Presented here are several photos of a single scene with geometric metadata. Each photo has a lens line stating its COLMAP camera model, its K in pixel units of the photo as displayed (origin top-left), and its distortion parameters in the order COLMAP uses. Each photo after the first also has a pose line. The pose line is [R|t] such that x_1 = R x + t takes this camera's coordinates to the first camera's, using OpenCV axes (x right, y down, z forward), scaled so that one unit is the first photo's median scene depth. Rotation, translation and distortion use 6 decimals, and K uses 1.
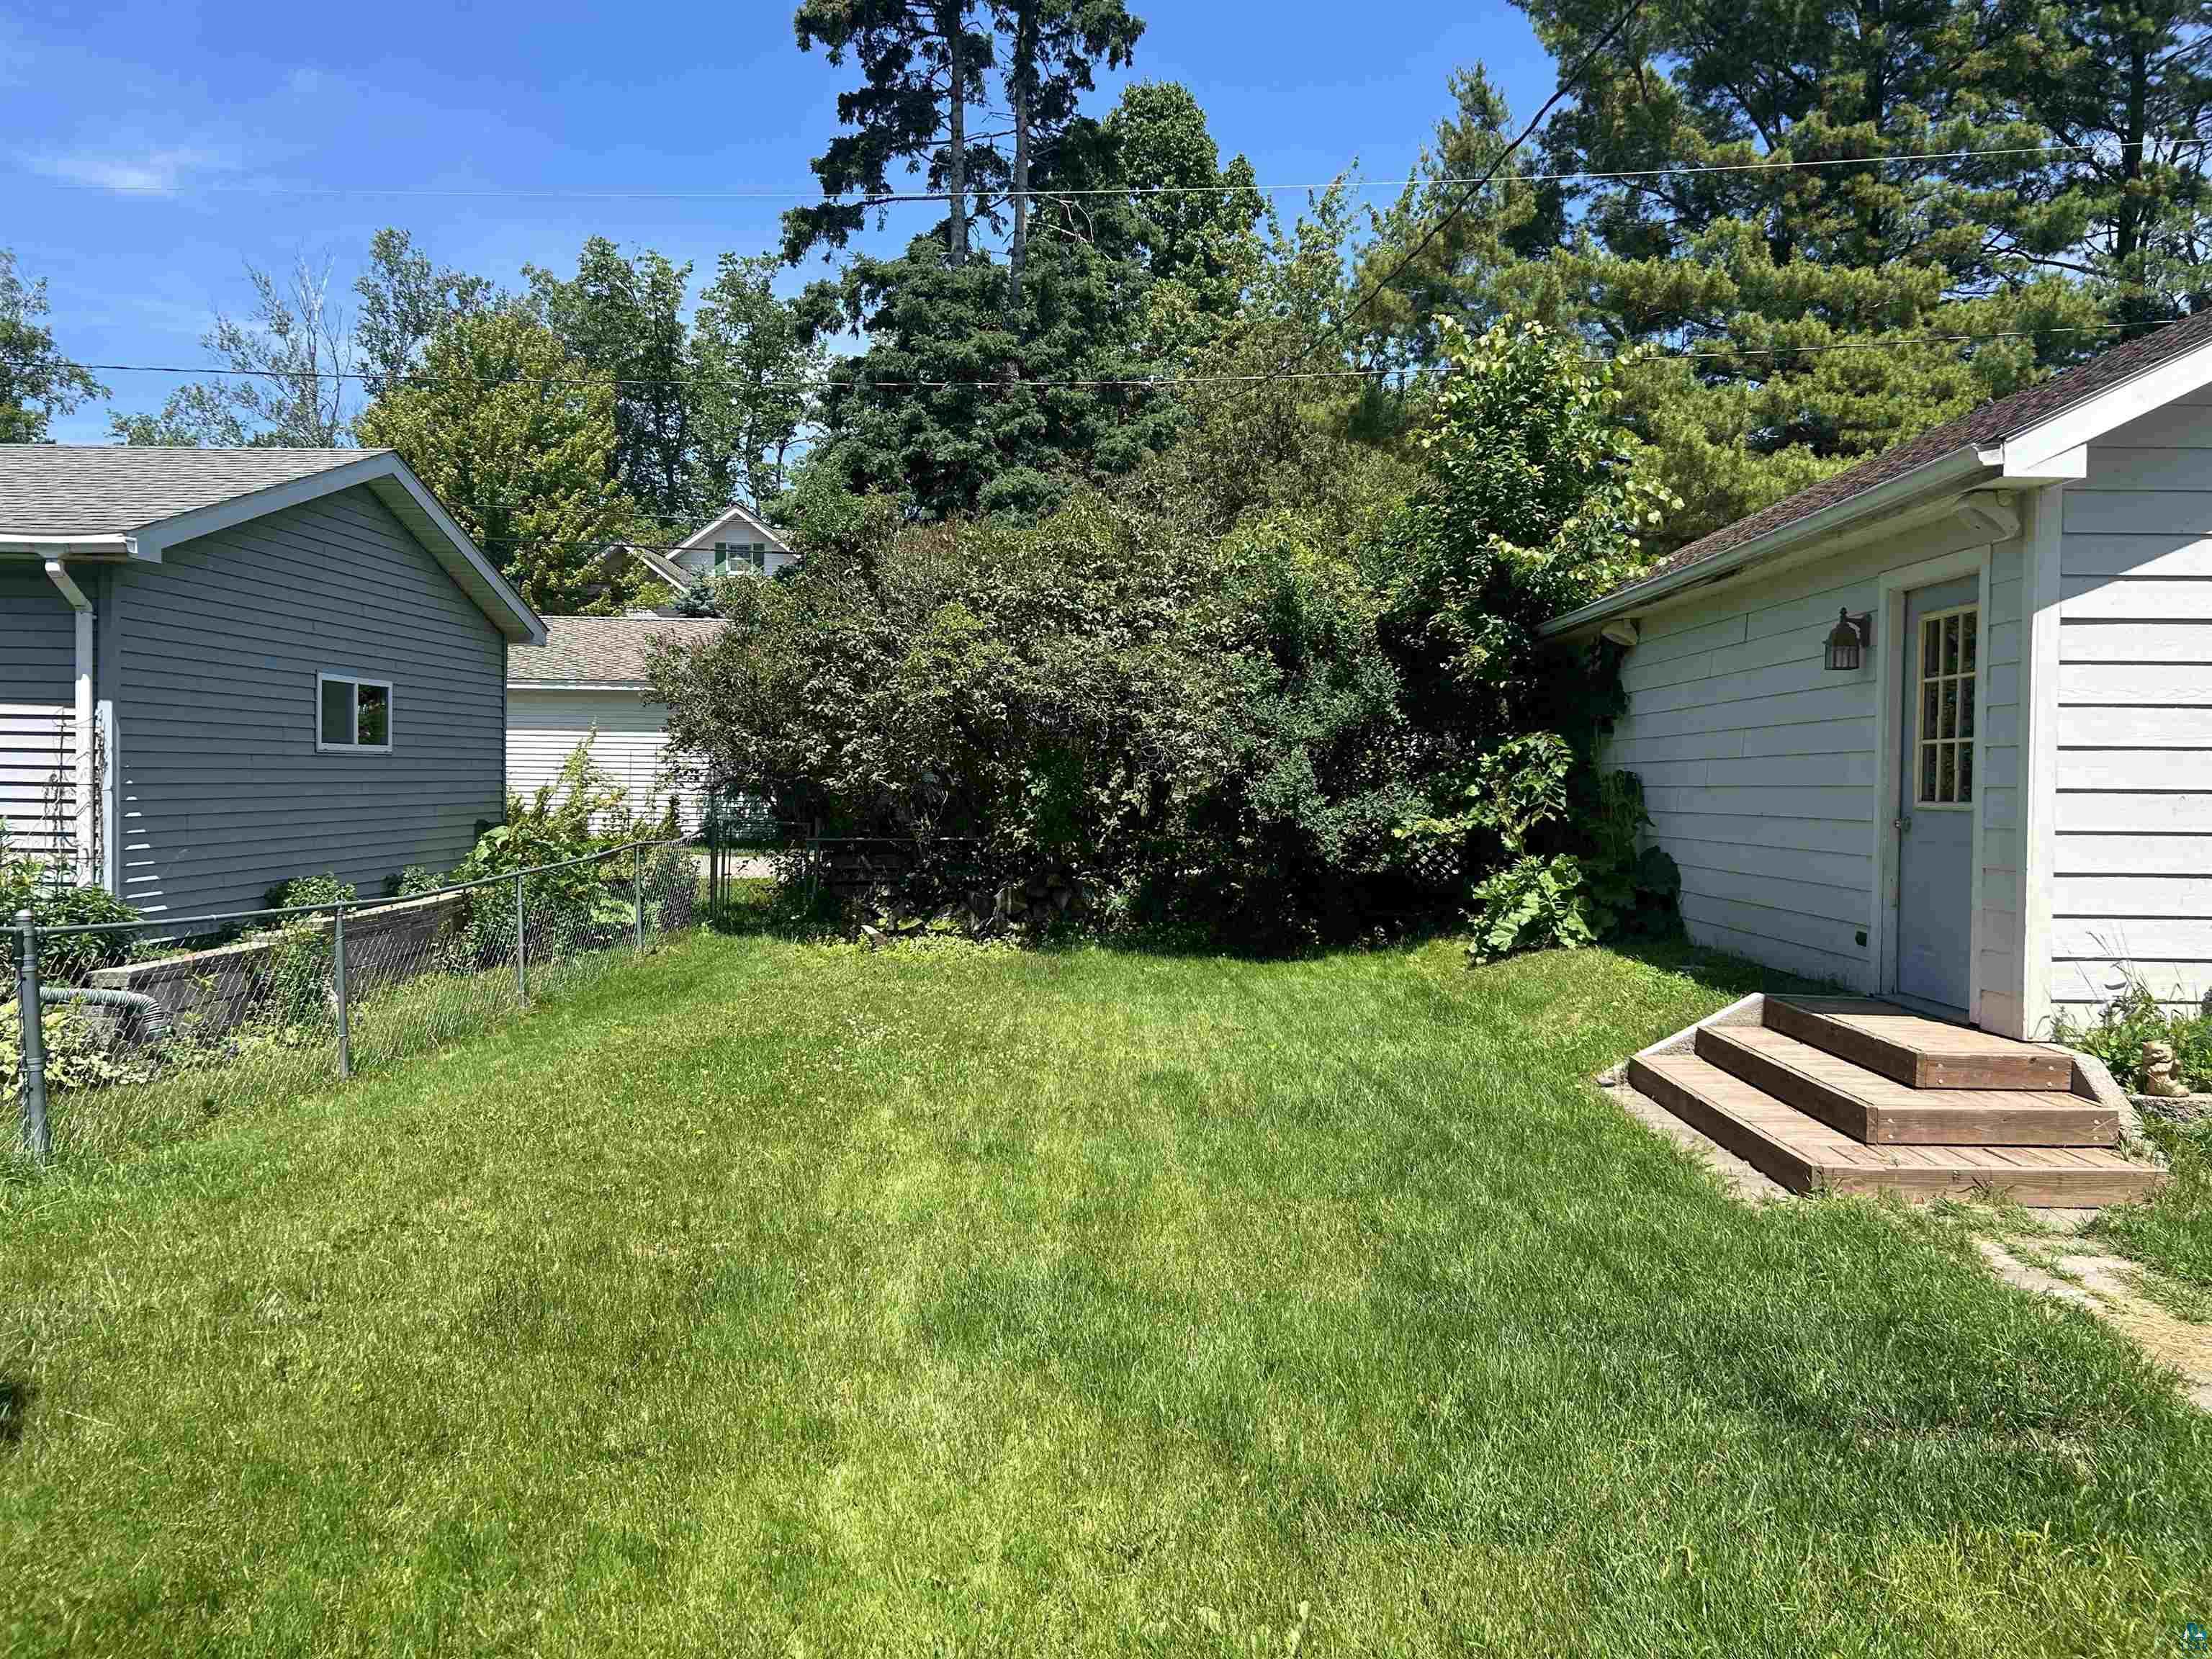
lens RADIAL K [[1666.5, 0, 1112.1], [0, 1666.5, 808.7], [0, 0, 1]] dist [0.060202, -0.066051]
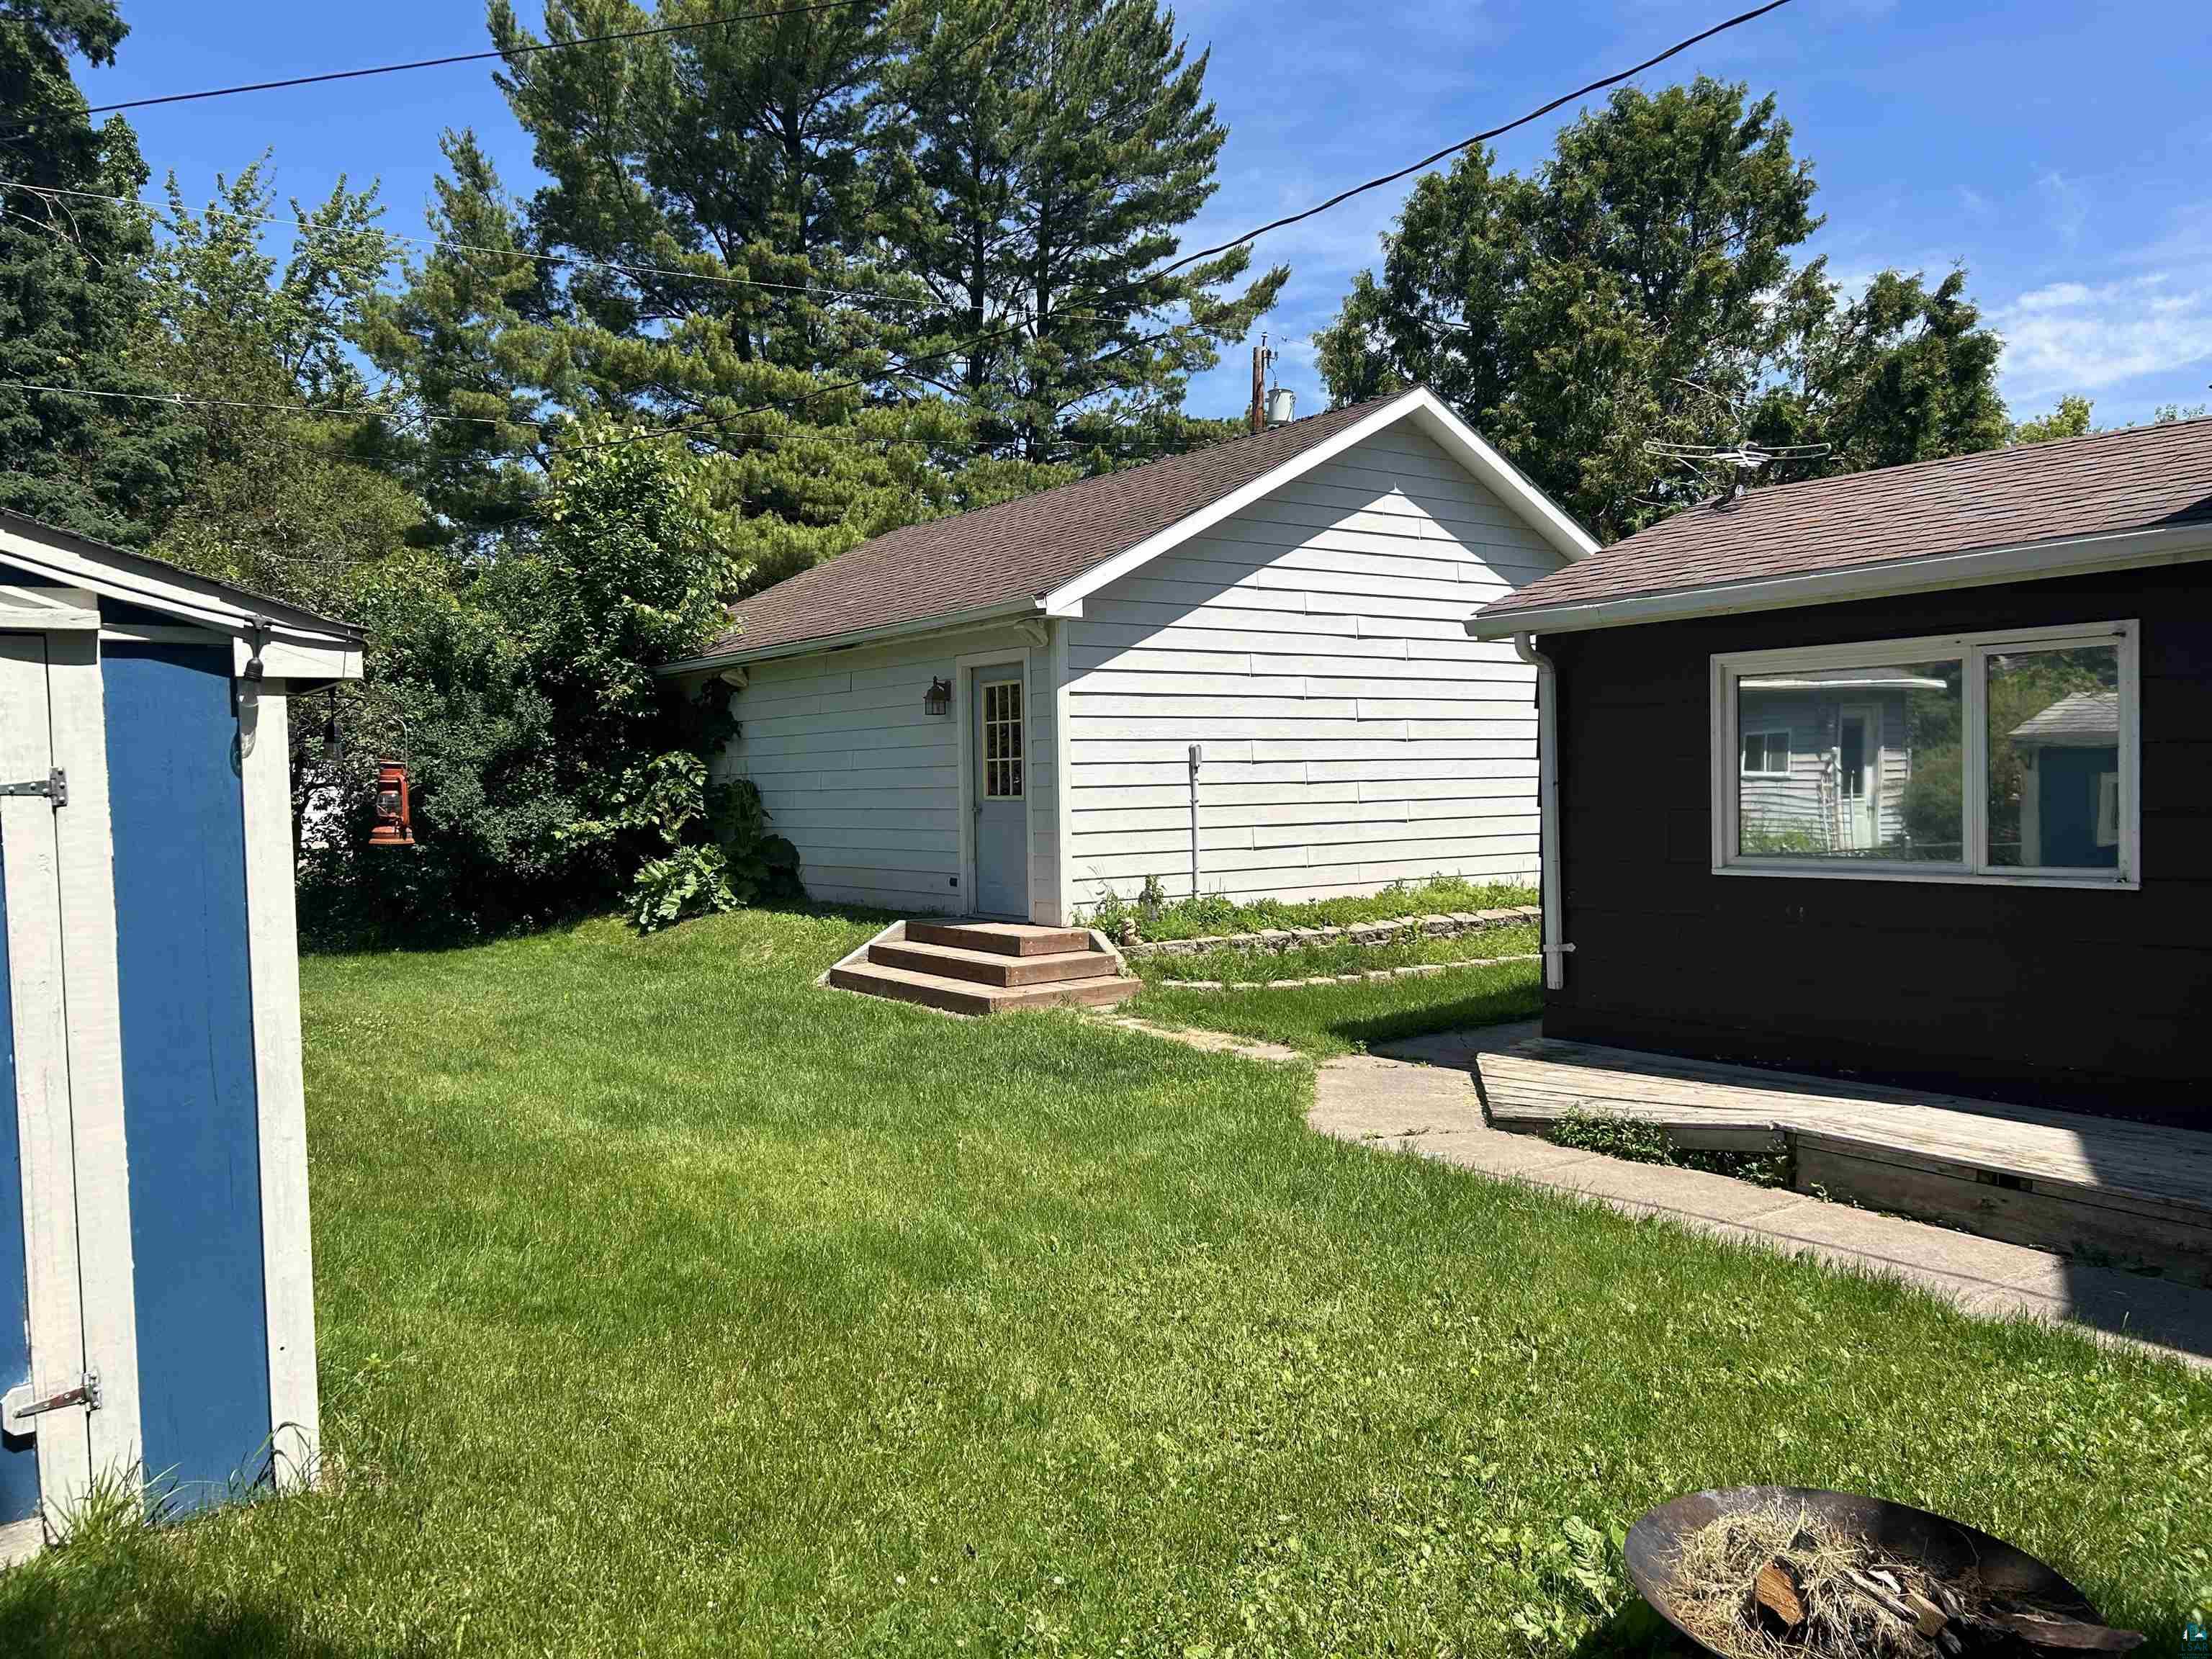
lens RADIAL K [[1666.5, 0, 1122.1], [0, 1666.5, 842.2], [0, 0, 1]] dist [0.060202, -0.066051]
pose [[0.791996, -0.049752, 0.608496, -0.163045], [0.038097, 0.998759, 0.032076, -0.002405], [-0.609336, -0.002222, 0.792909, -0.150203]]
